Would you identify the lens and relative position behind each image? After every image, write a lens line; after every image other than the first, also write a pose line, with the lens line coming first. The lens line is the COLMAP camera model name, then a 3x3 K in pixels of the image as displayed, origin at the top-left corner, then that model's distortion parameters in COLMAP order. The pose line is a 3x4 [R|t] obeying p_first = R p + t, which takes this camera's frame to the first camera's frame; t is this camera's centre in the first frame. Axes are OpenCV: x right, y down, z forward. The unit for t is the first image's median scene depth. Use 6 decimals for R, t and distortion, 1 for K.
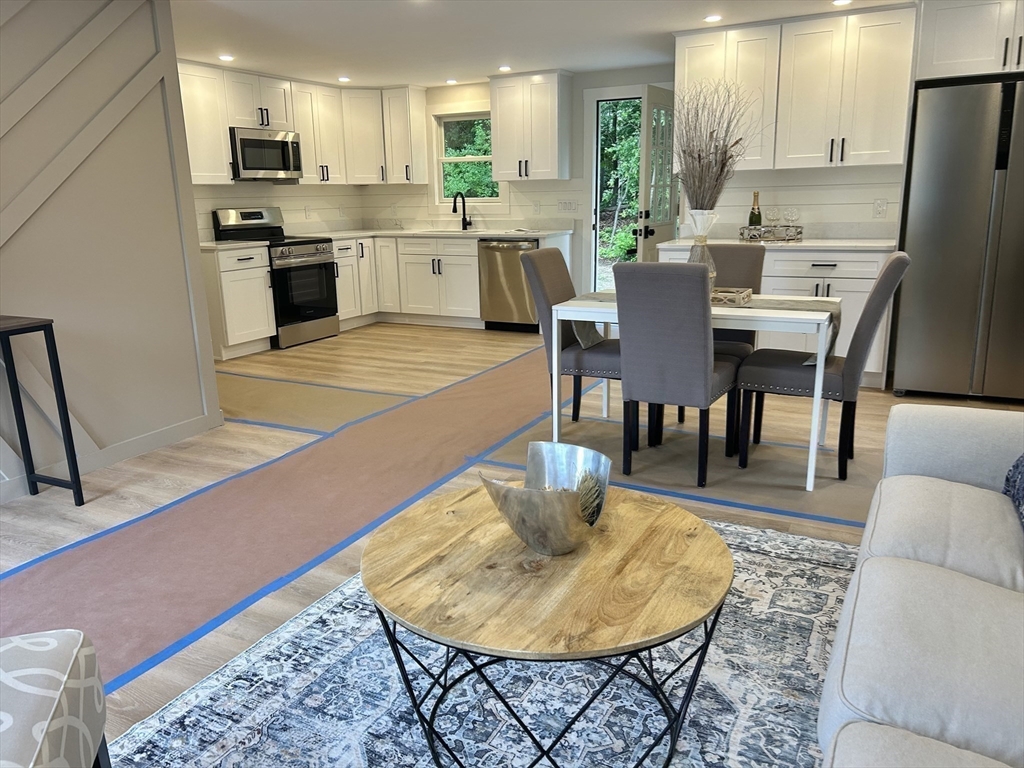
lens RADIAL K [[769.4, 0, 502.7], [0, 769.4, 379.3], [0, 0, 1]] dist [0.035204, -0.043818]
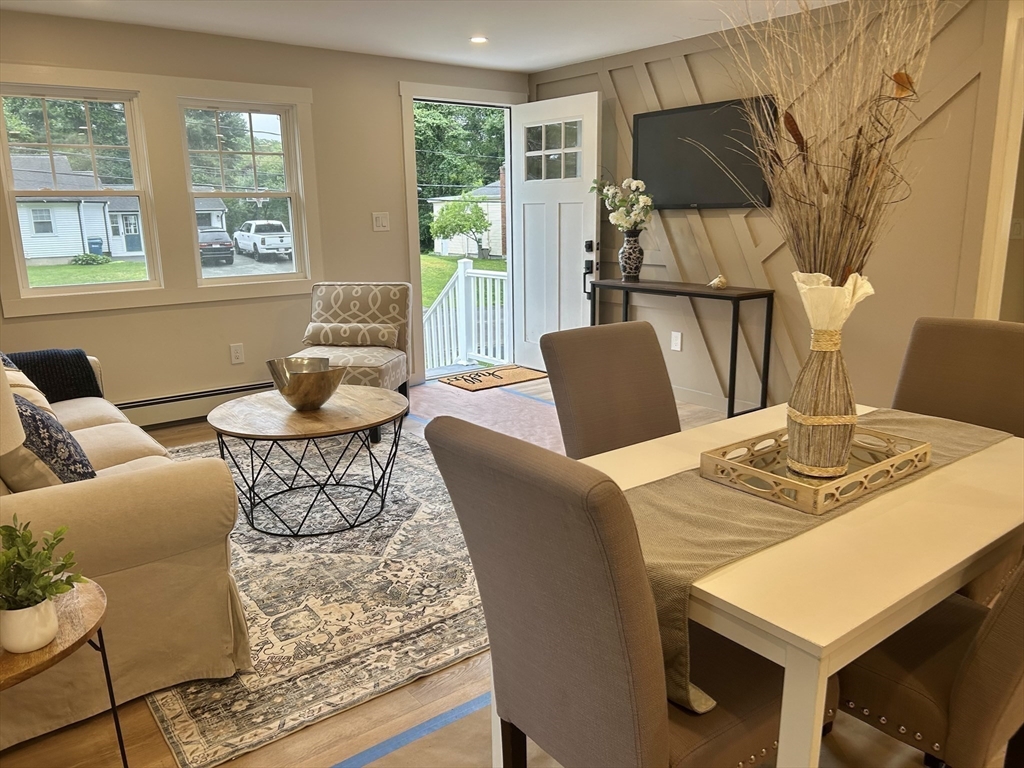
lens RADIAL K [[769.4, 0, 511.8], [0, 769.4, 377.9], [0, 0, 1]] dist [0.035204, -0.043818]
pose [[-0.412004, 0.226968, -0.882462, 1.123991], [-0.191182, 0.925389, 0.327268, -0.418224], [0.890900, 0.303546, -0.337872, 1.539563]]
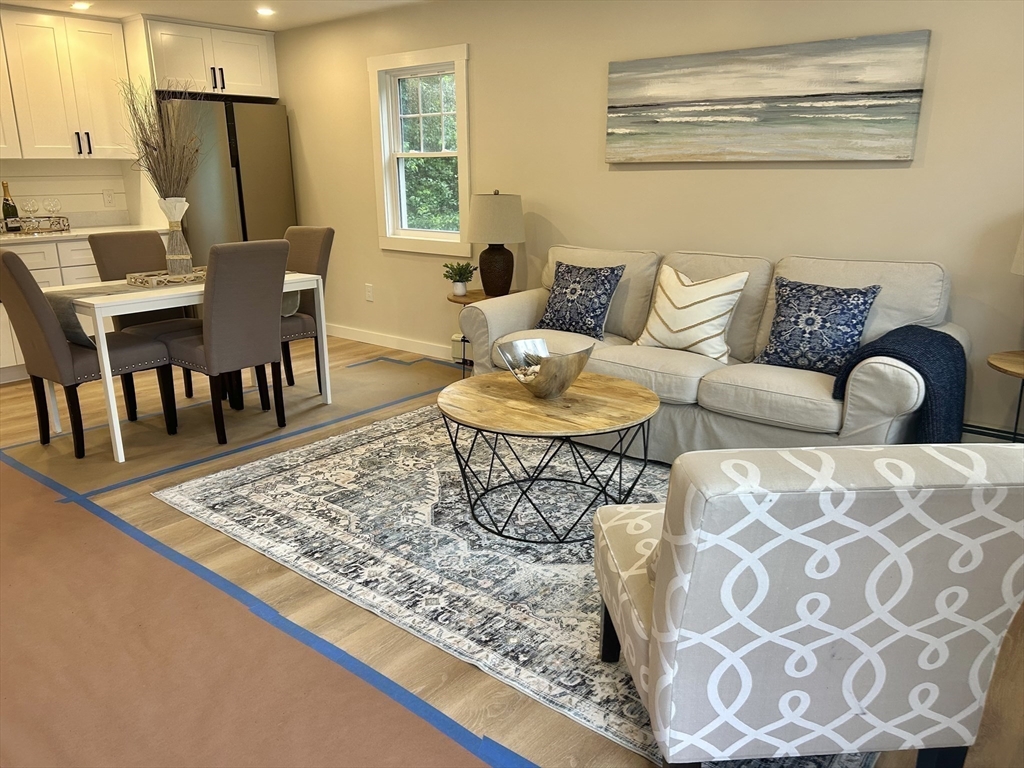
lens RADIAL K [[769.4, 0, 506.5], [0, 769.4, 391.5], [0, 0, 1]] dist [0.035204, -0.043818]
pose [[0.205753, -0.252714, 0.945411, -1.131236], [0.233927, 0.950775, 0.203238, -0.108520], [-0.950234, 0.179341, 0.254741, 0.497742]]
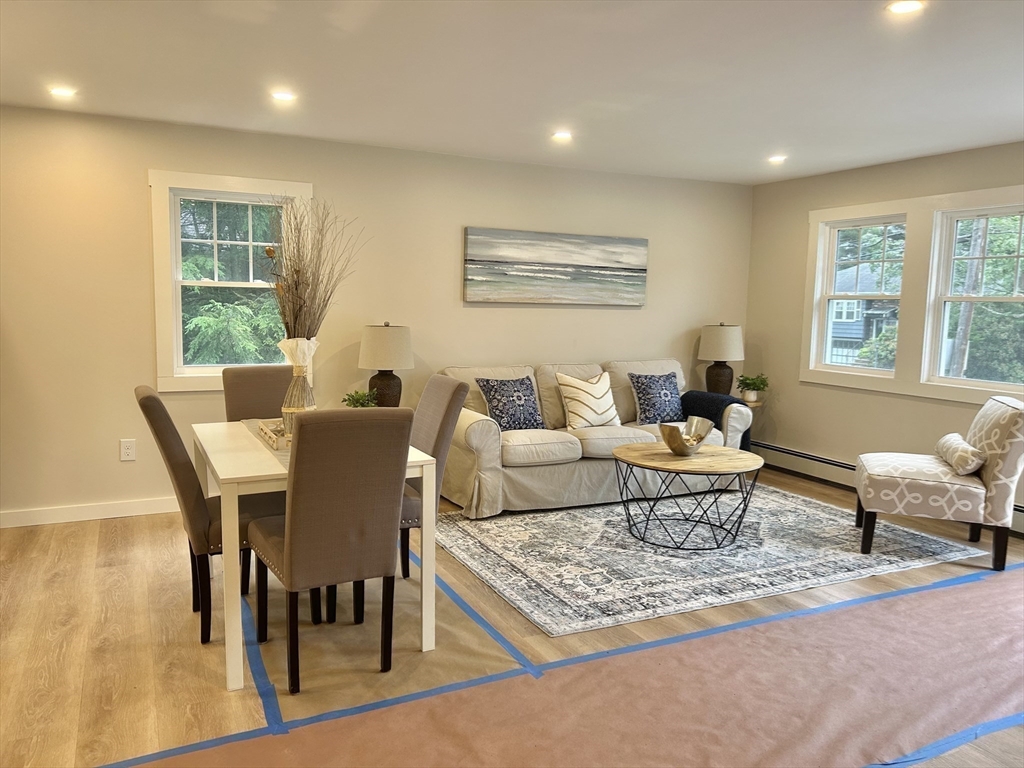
lens RADIAL K [[769.4, 0, 505.2], [0, 769.4, 384.8], [0, 0, 1]] dist [0.035204, -0.043818]
pose [[-0.806930, -0.059592, 0.587633, -0.693169], [0.135568, 0.949650, 0.282464, -0.586772], [-0.574878, 0.307593, -0.758222, 2.371571]]
